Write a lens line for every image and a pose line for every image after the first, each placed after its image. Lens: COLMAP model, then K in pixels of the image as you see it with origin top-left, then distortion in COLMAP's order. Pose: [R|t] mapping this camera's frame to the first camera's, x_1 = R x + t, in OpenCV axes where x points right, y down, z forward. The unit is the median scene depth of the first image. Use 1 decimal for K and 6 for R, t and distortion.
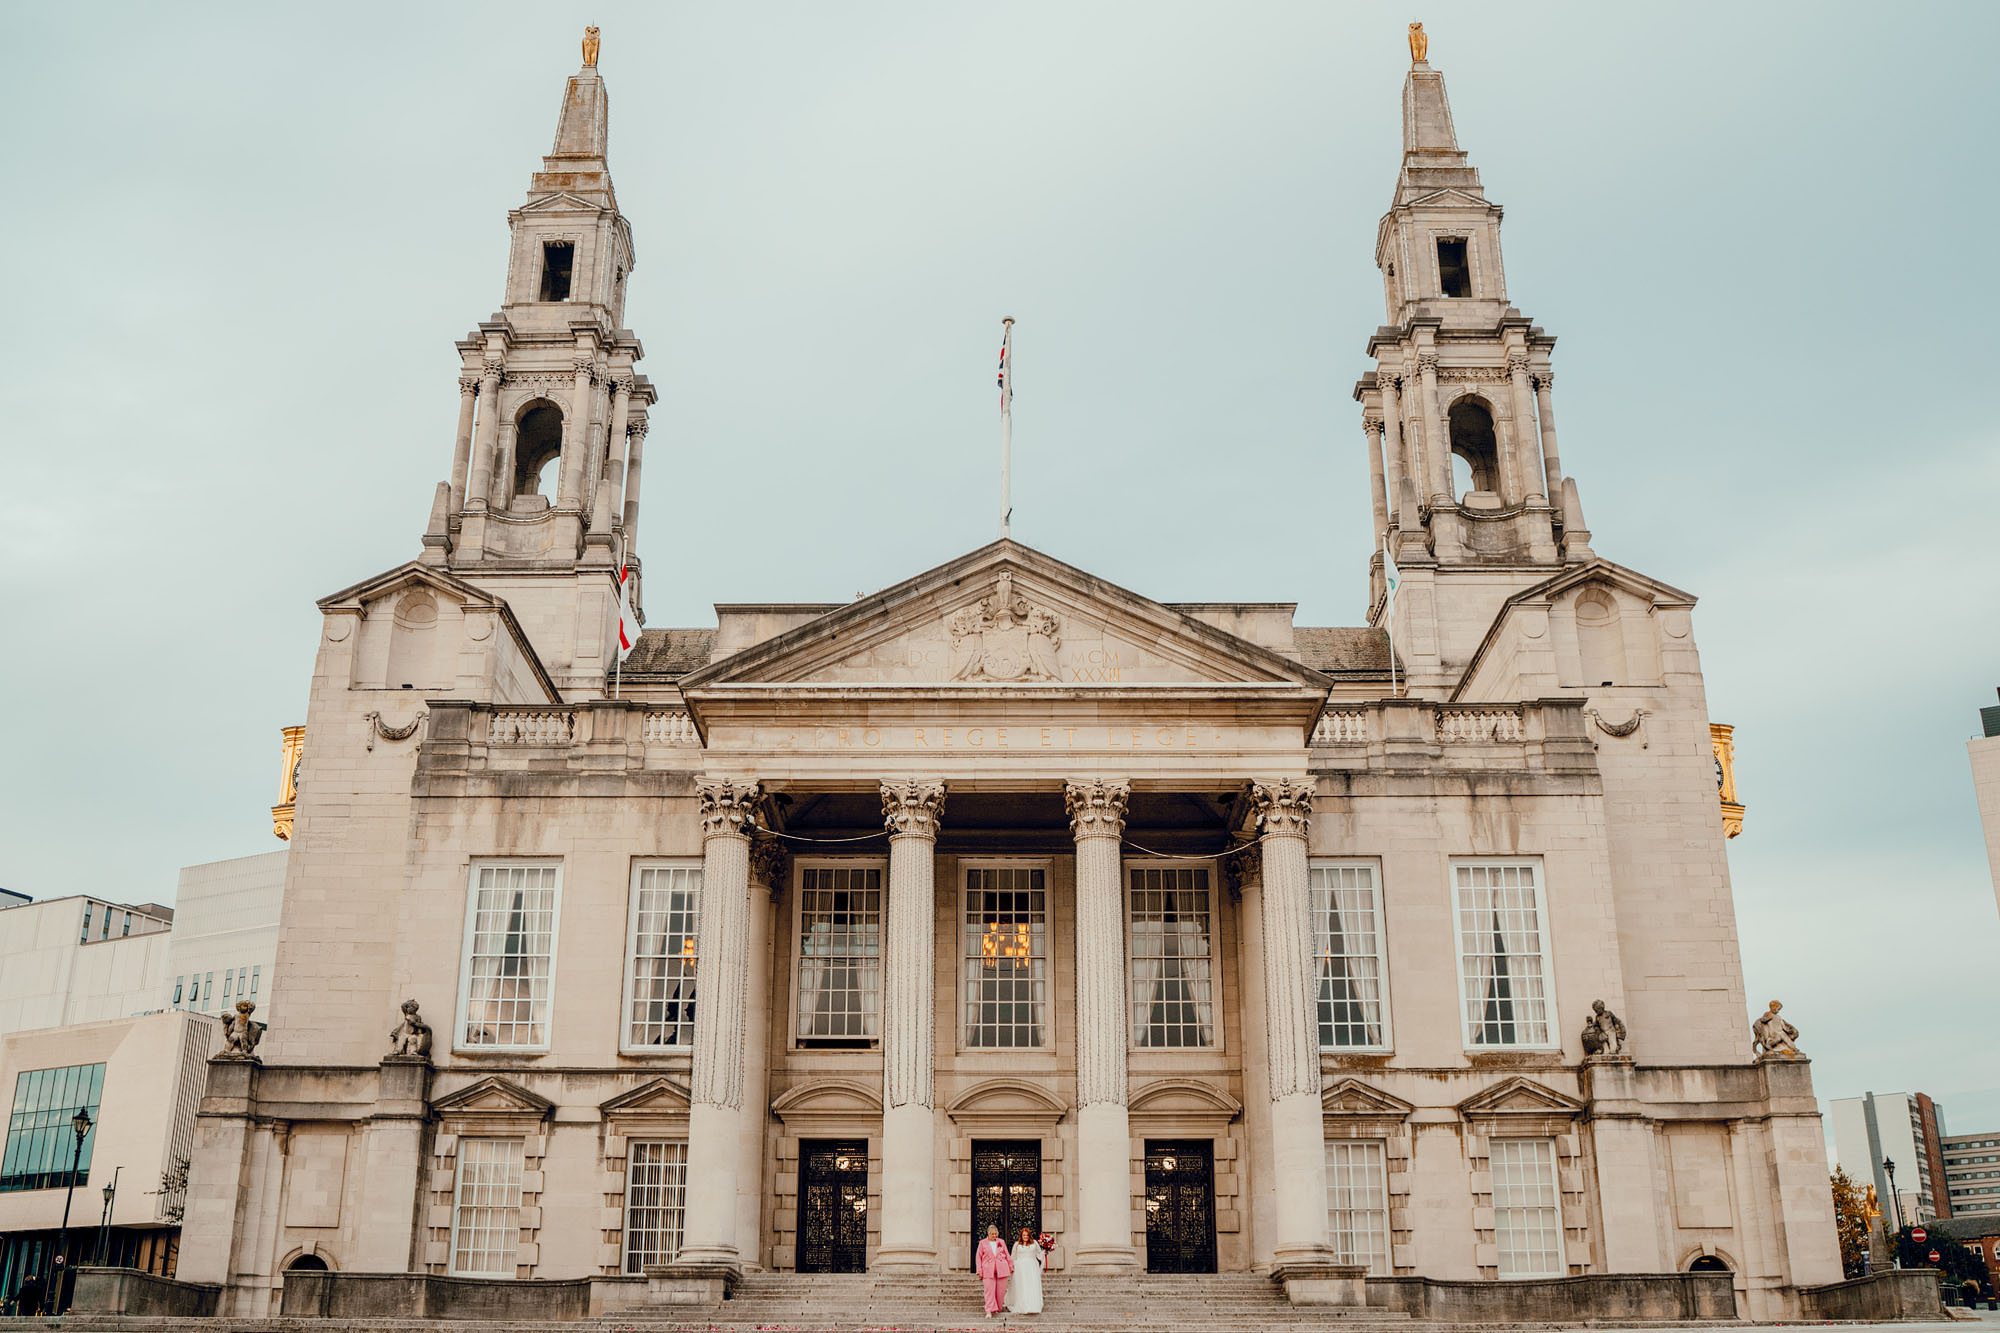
lens RADIAL K [[1851.1, 0, 990.9], [0, 1851.1, 749.9], [0, 0, 1]] dist [-0.117692, 0.108012]
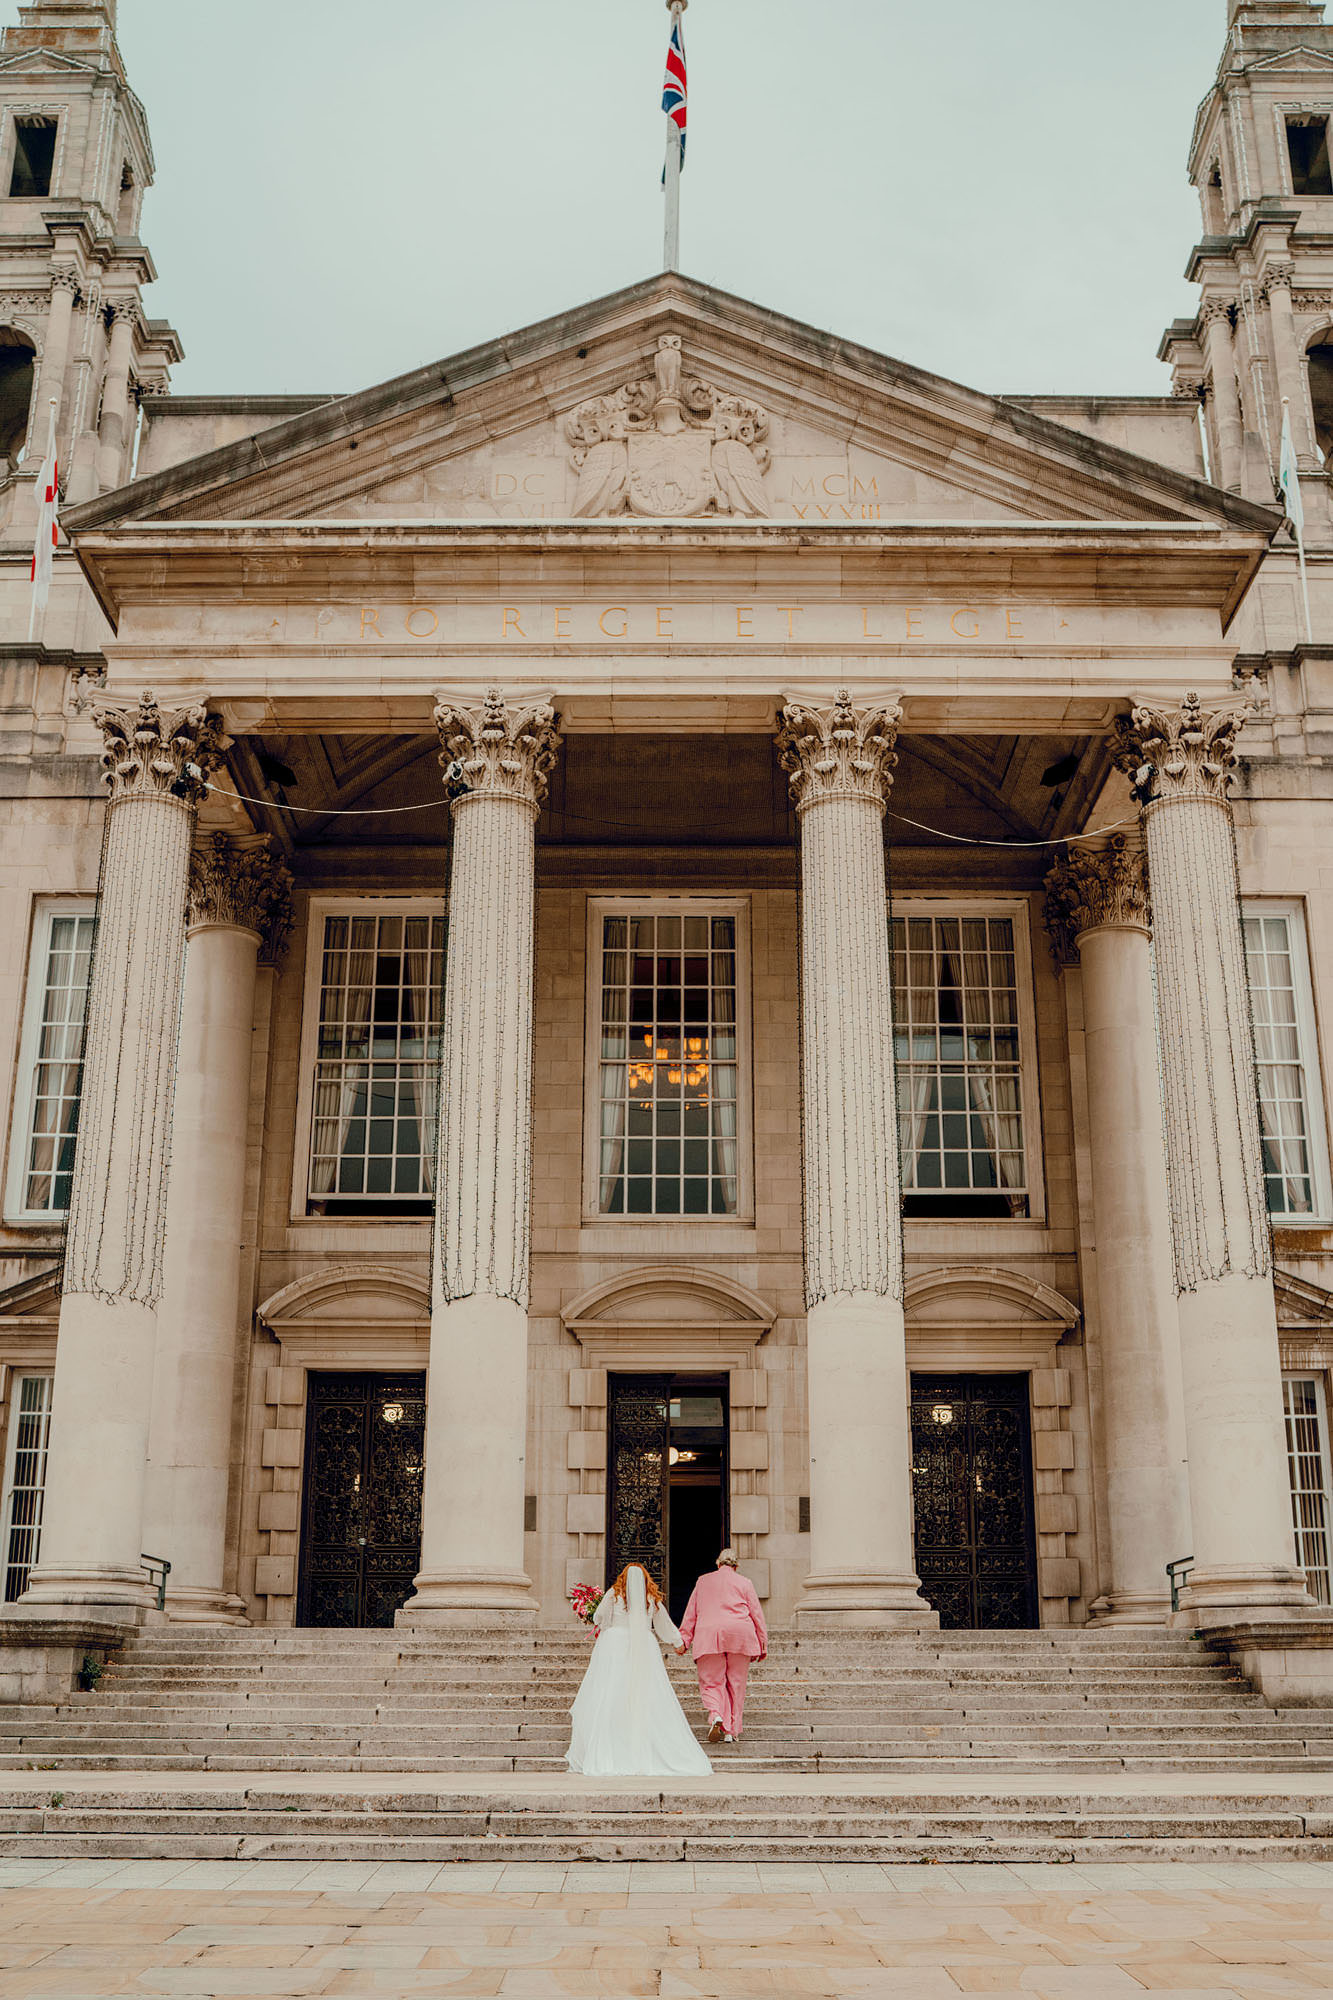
lens RADIAL K [[1851.1, 0, 676.1], [0, 1851.1, 1122.1], [0, 0, 1]] dist [-0.117692, 0.108012]
pose [[0.999930, 0.002895, 0.011497, 0.003927], [-0.003562, 0.998290, 0.058348, 0.101549], [-0.011309, -0.058385, 0.998230, 0.436069]]
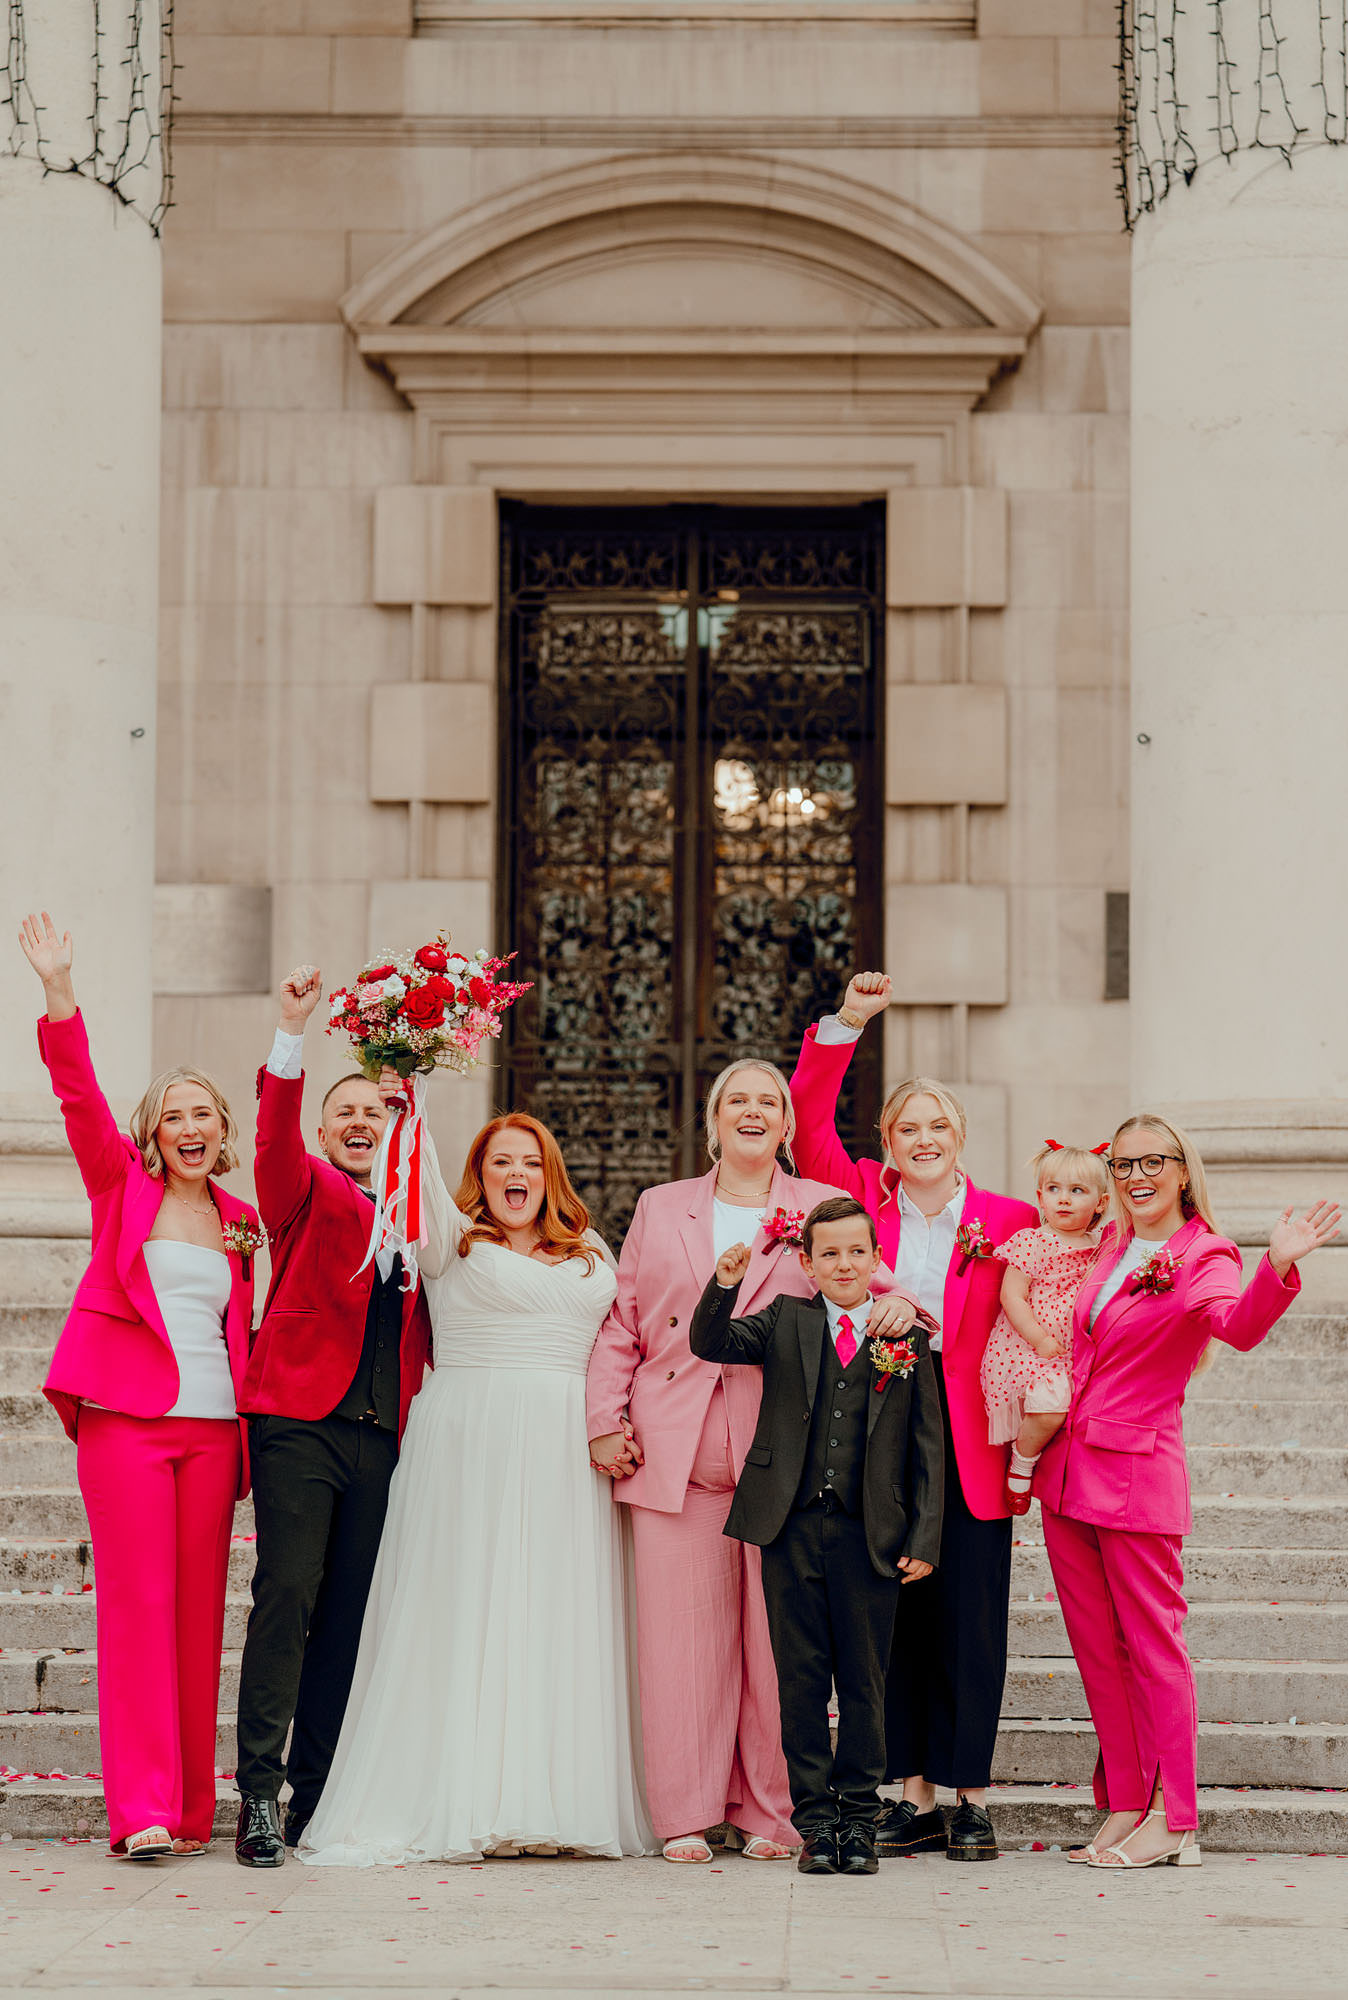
lens RADIAL K [[4926.8, 0, 674.0], [0, 4926.8, 1000.0], [0, 0, 1]] dist [0.033433, 0.073335]
pose [[0.999820, 0.003670, -0.018606, 0.015845], [0.001306, 0.965454, 0.260571, 0.135092], [0.018919, -0.260549, 0.965275, 0.529533]]
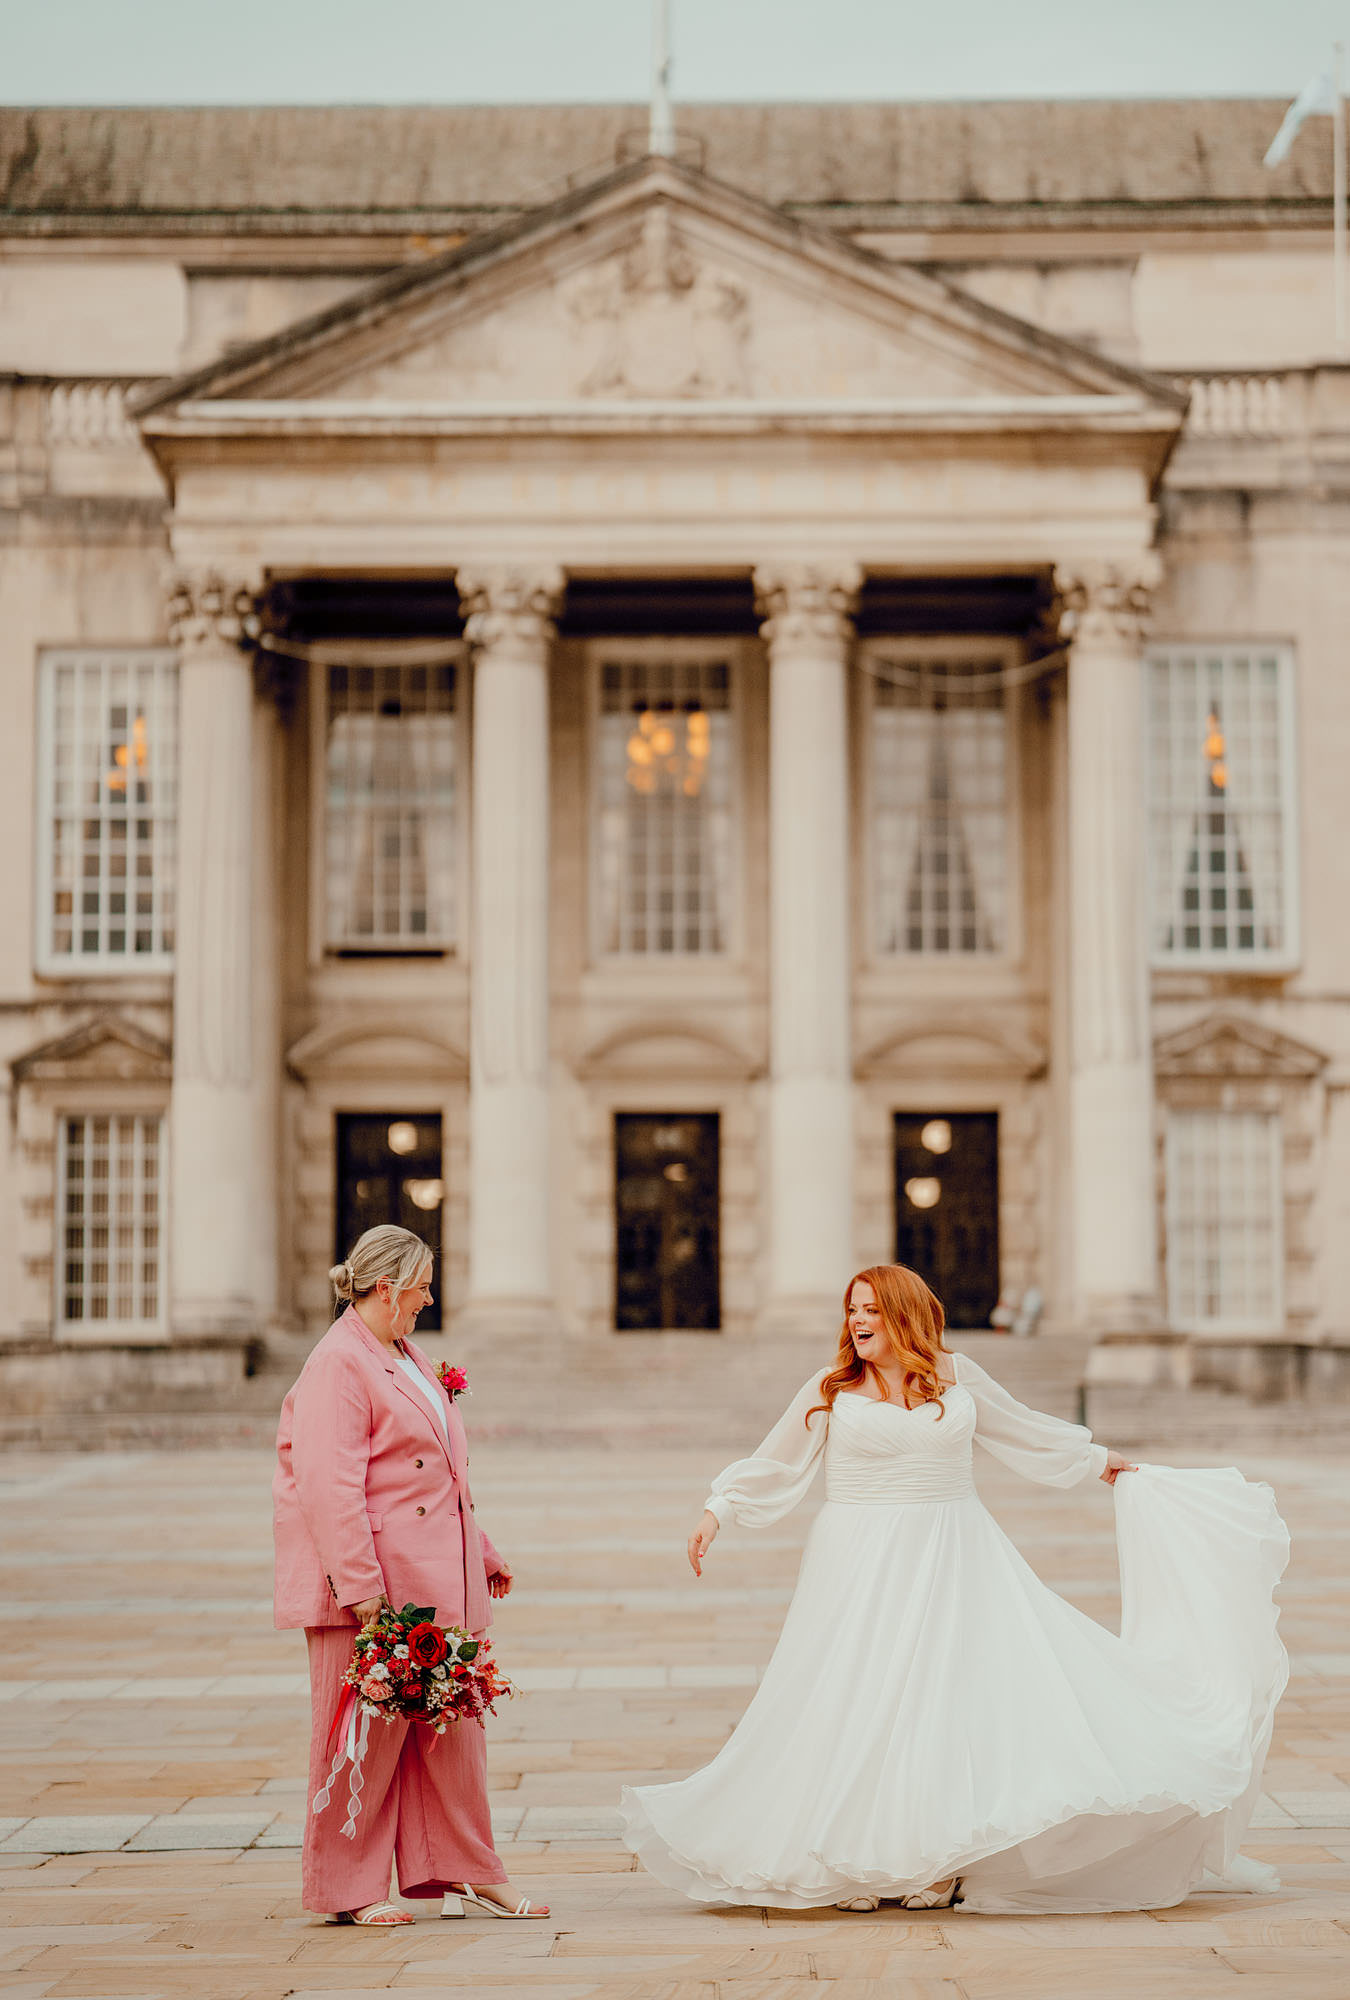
lens RADIAL K [[4926.8, 0, 675.0], [0, 4926.8, 1000.0], [0, 0, 1]] dist [0.033433, 0.073335]
pose [[0.999982, -0.004813, -0.003524, 0.017083], [0.005532, 0.969201, 0.246208, -0.235022], [0.002230, -0.246223, 0.969211, -0.606700]]
